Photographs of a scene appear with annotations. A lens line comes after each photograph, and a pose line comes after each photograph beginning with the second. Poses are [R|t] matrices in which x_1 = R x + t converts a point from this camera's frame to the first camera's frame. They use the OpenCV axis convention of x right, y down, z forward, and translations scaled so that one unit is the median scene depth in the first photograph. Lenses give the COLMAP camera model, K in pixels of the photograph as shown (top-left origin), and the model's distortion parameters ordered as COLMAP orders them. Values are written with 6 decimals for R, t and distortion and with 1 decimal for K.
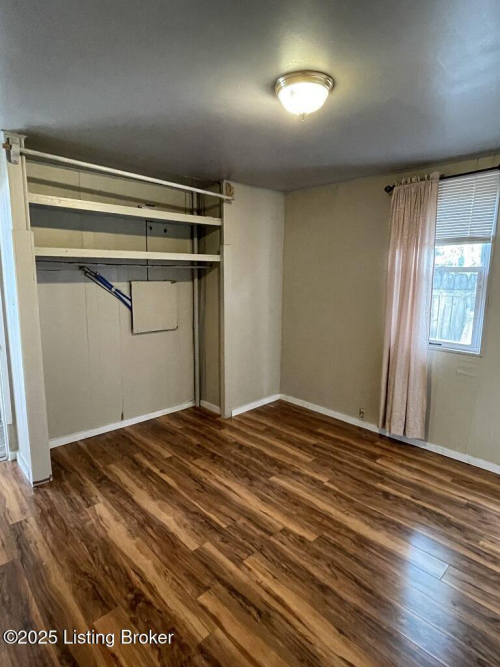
lens RADIAL K [[359.8, 0, 248.6], [0, 359.8, 332.6], [0, 0, 1]] dist [-0.003875, 0.006632]
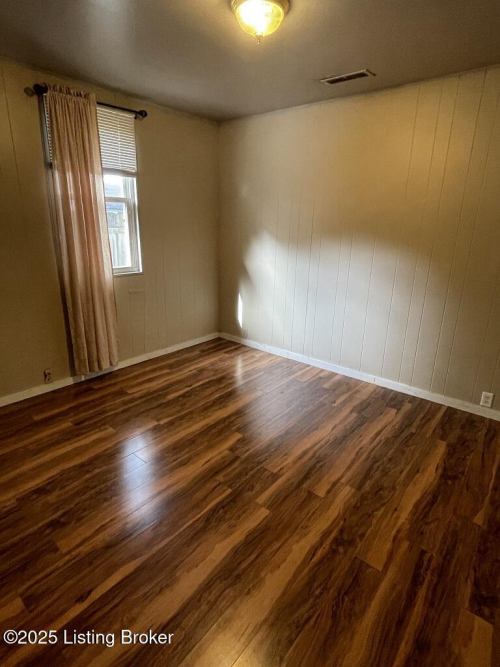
lens RADIAL K [[359.8, 0, 249.8], [0, 359.8, 329.1], [0, 0, 1]] dist [-0.003875, 0.006632]
pose [[-0.118793, -0.300434, 0.946376, -0.658742], [0.135536, 0.939297, 0.315199, -0.098812], [-0.983625, 0.165711, -0.070862, 0.773646]]
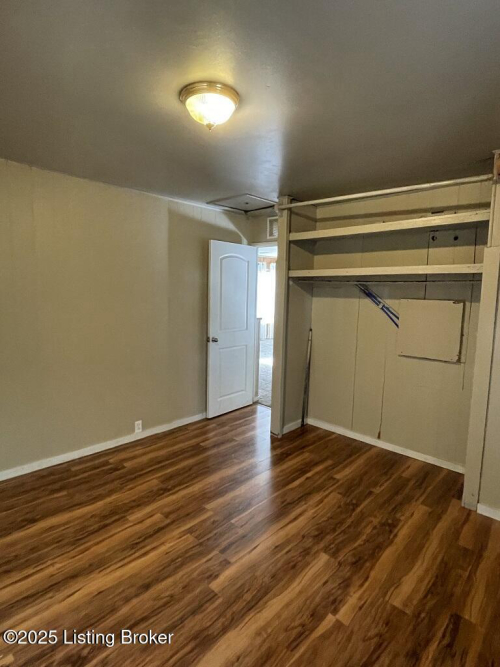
lens RADIAL K [[359.8, 0, 249.1], [0, 359.8, 329.5], [0, 0, 1]] dist [-0.003875, 0.006632]
pose [[0.052616, 0.106875, -0.992879, 0.764469], [-0.177991, 0.979340, 0.095985, -0.106540], [0.982624, 0.171674, 0.070552, 0.713775]]
